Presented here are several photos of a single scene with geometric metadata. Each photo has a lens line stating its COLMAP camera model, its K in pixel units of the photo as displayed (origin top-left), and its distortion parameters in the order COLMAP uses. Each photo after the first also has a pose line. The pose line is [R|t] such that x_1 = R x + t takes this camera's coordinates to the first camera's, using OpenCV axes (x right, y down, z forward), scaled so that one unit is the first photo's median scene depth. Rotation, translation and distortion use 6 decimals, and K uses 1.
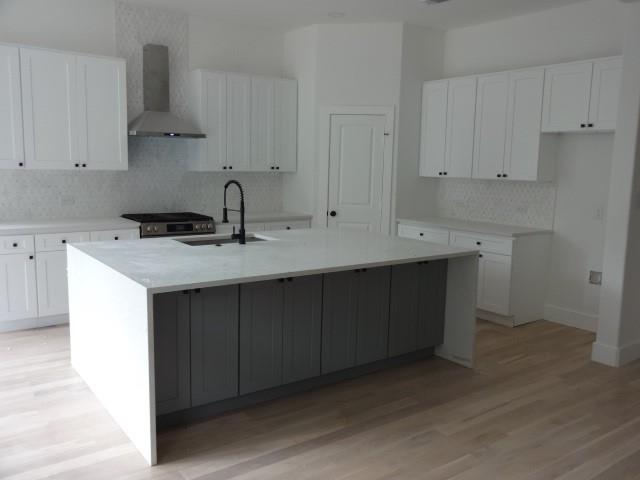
lens RADIAL K [[561.8, 0, 320.0], [0, 561.8, 240.0], [0, 0, 1]] dist [0.007837, 0.001392]
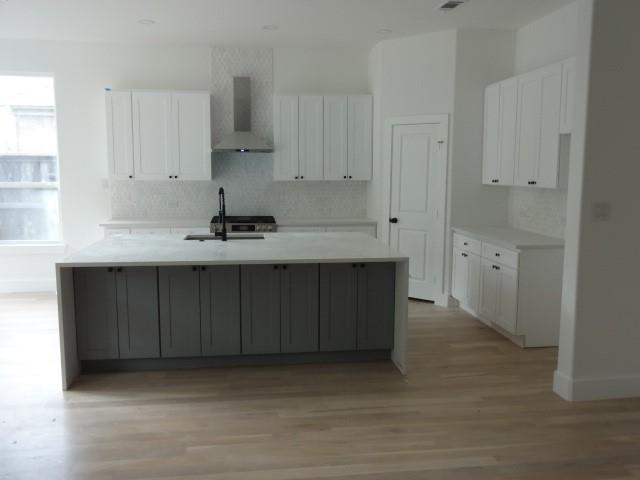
lens RADIAL K [[561.8, 0, 320.0], [0, 561.8, 240.0], [0, 0, 1]] dist [0.007837, 0.001392]
pose [[0.873091, 0.042842, -0.485670, 0.497501], [-0.051075, 0.998688, -0.003720, -0.000540], [0.484874, 0.028053, 0.874134, 0.038491]]
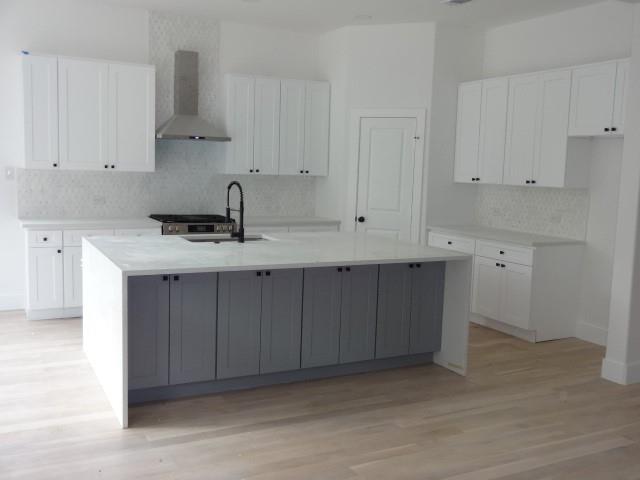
lens RADIAL K [[645.6, 0, 320.0], [0, 645.6, 240.0], [0, 0, 1]] dist [0.010113, 0.020064]
pose [[0.987594, 0.027228, -0.154652, 0.153075], [-0.031414, 0.999201, -0.024692, 0.021876], [0.153856, 0.029244, 0.987660, -0.129508]]
